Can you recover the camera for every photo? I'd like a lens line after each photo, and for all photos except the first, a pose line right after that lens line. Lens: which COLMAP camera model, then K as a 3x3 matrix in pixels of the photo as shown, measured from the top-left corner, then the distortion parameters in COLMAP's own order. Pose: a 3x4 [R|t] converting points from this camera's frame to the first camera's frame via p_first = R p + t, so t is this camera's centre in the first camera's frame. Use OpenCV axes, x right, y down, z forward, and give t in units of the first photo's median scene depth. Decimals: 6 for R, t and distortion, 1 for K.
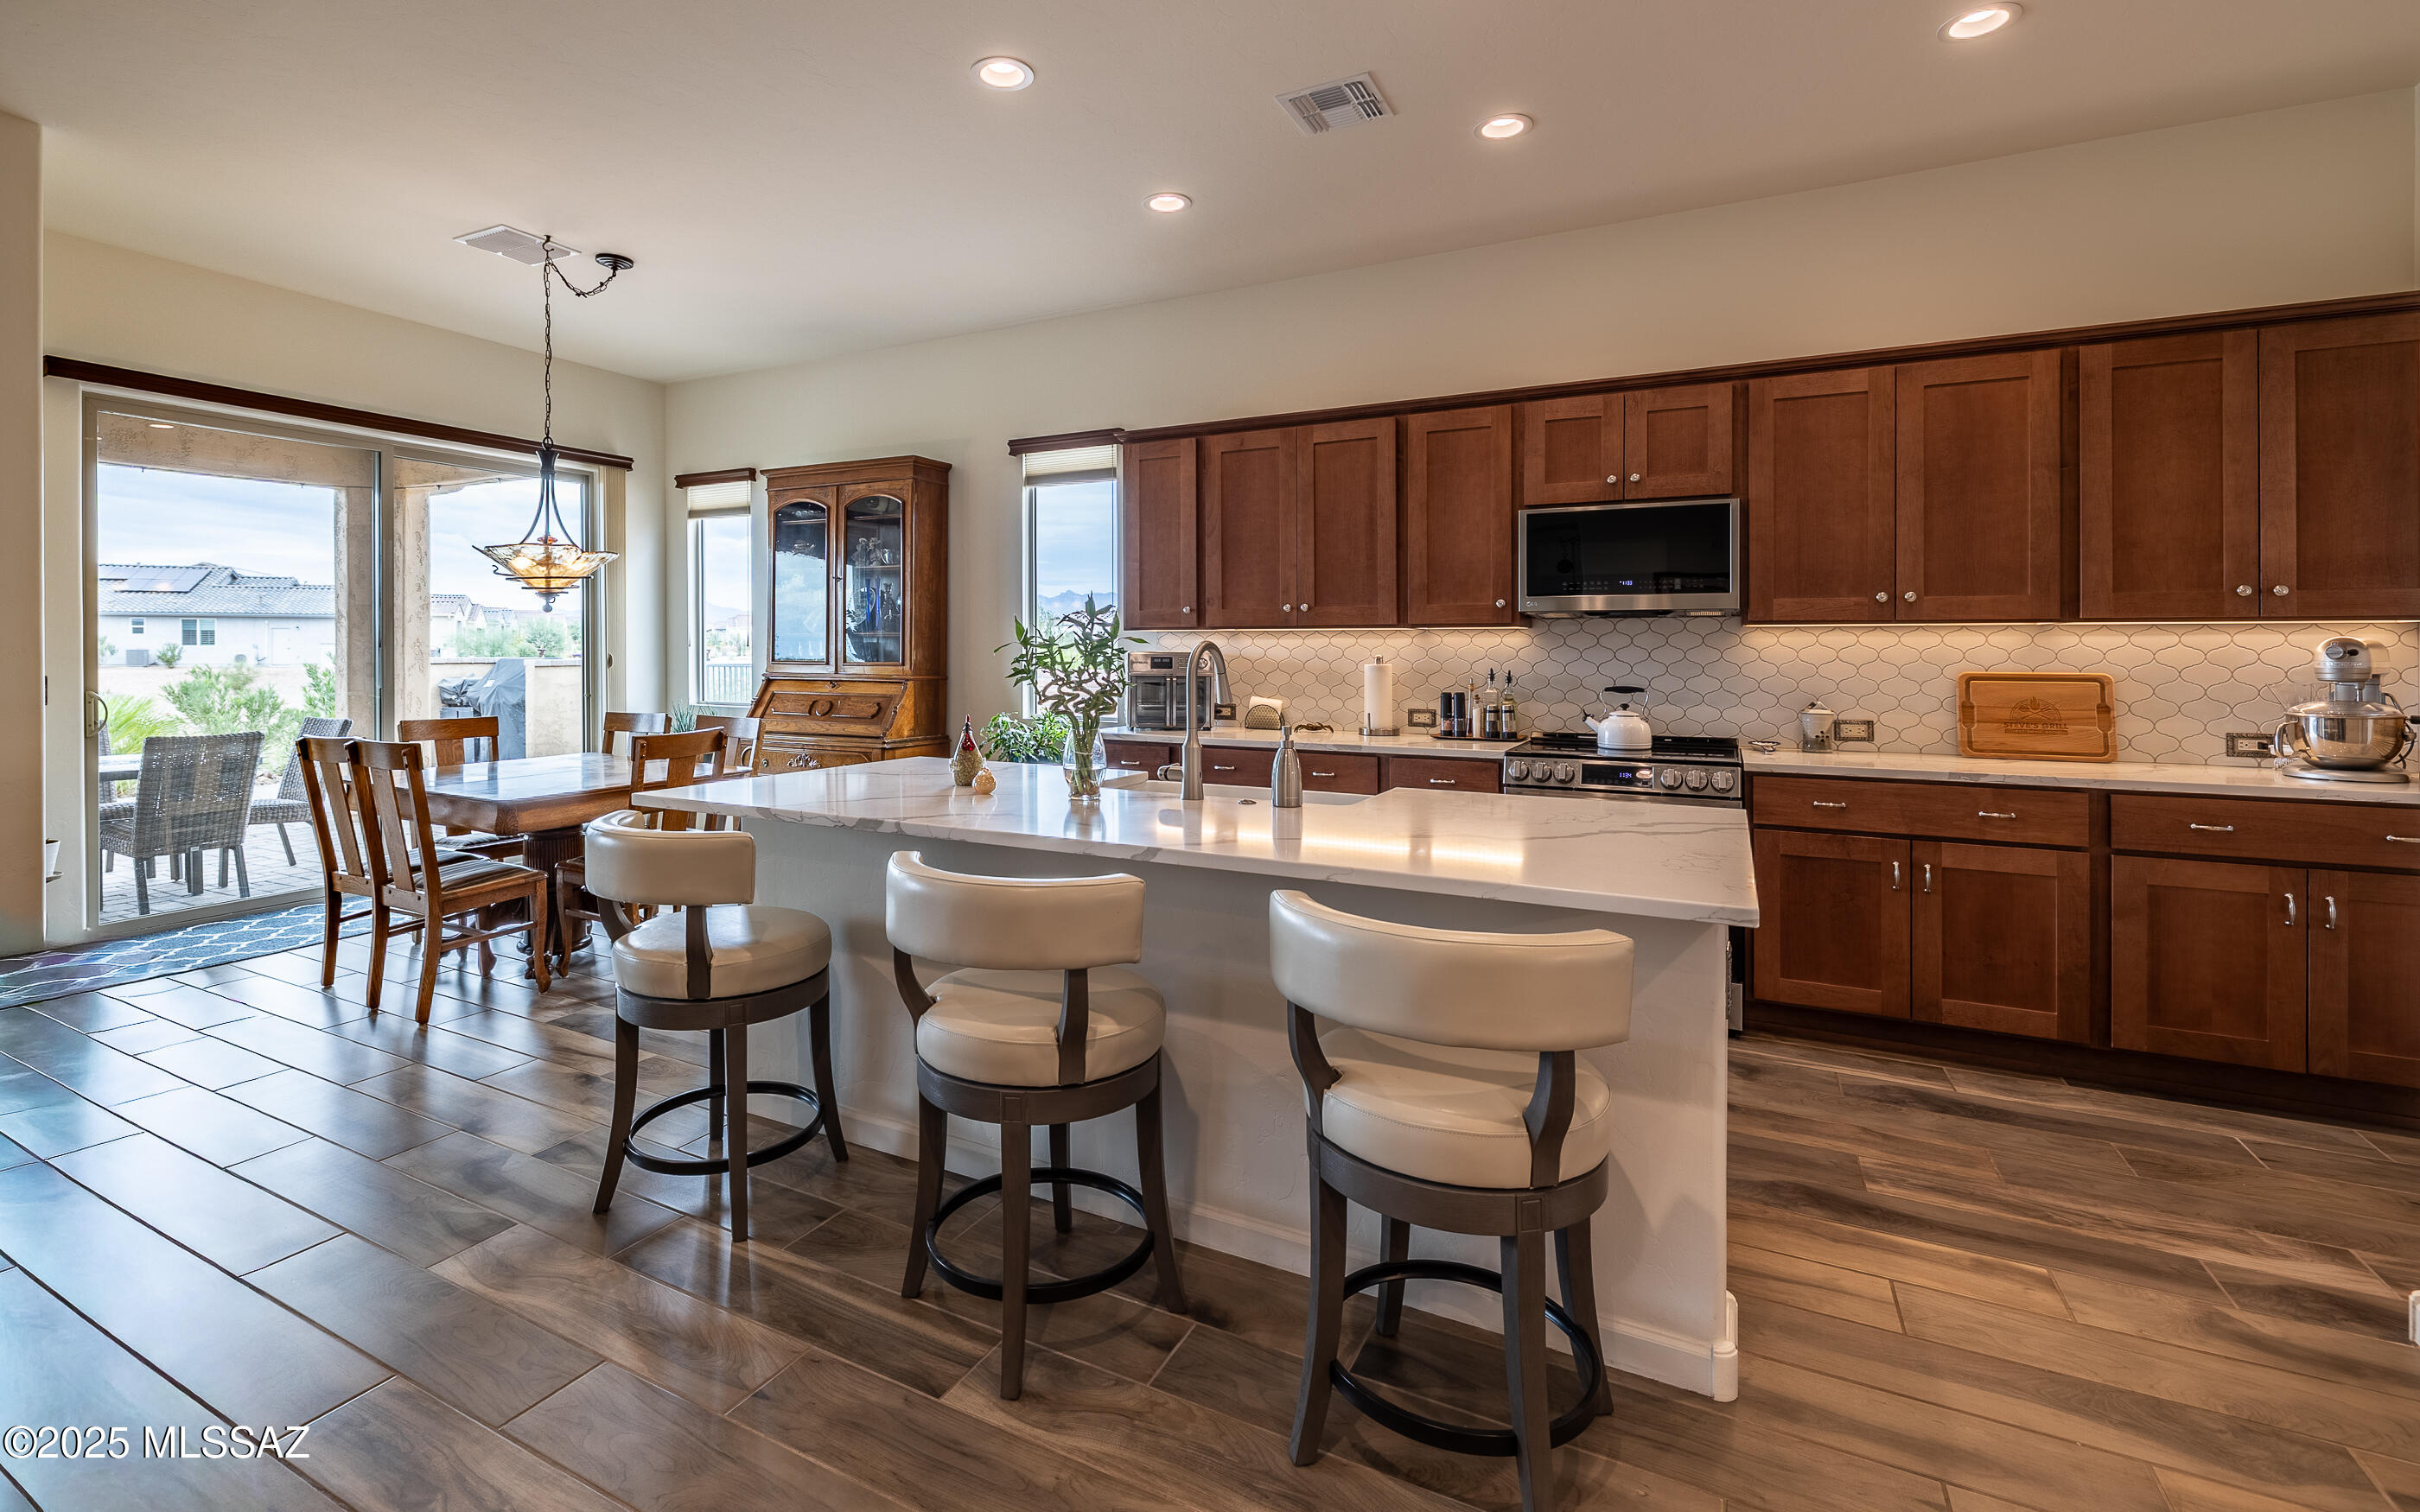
lens RADIAL K [[1043.1, 0, 1174.6], [0, 1043.1, 649.5], [0, 0, 1]] dist [-0.000856, -0.000272]
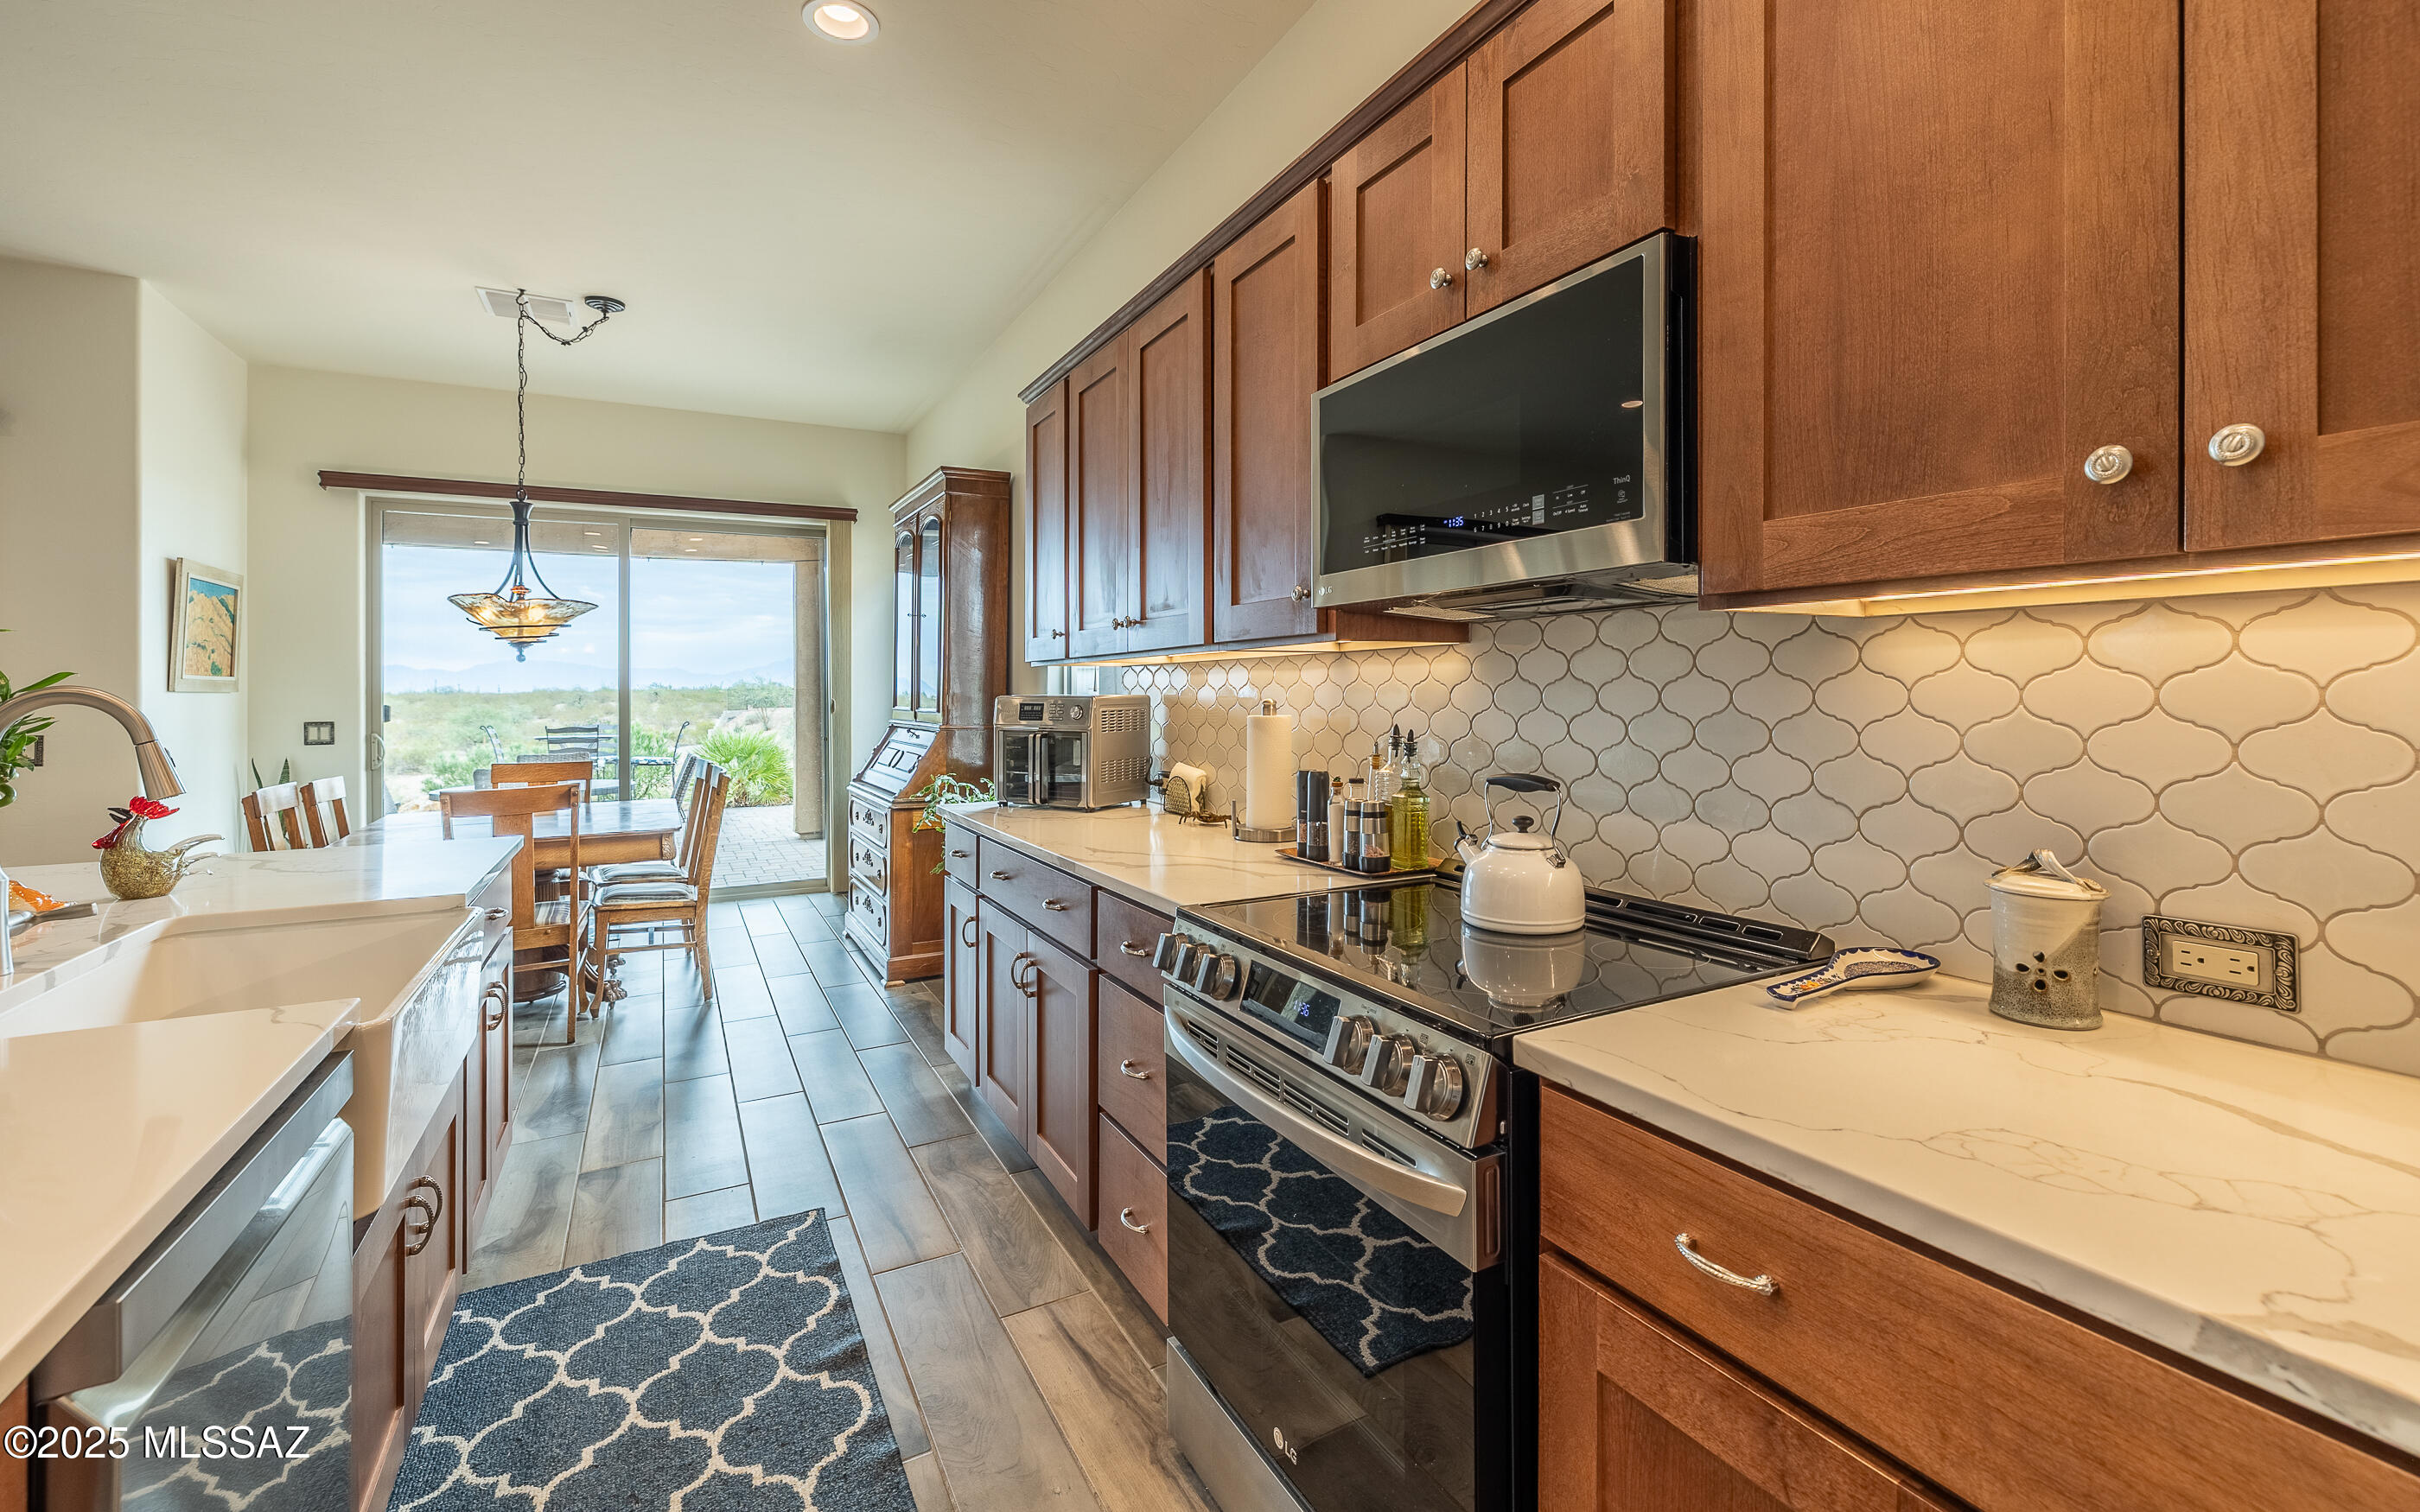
lens RADIAL K [[1043.1, 0, 1204.2], [0, 1043.1, 679.3], [0, 0, 1]] dist [-0.000856, -0.000272]
pose [[0.828158, -0.016535, -0.560250, 0.558489], [0.011361, 0.999855, -0.012716, 0.001672], [0.560379, 0.004166, 0.828226, 0.589007]]
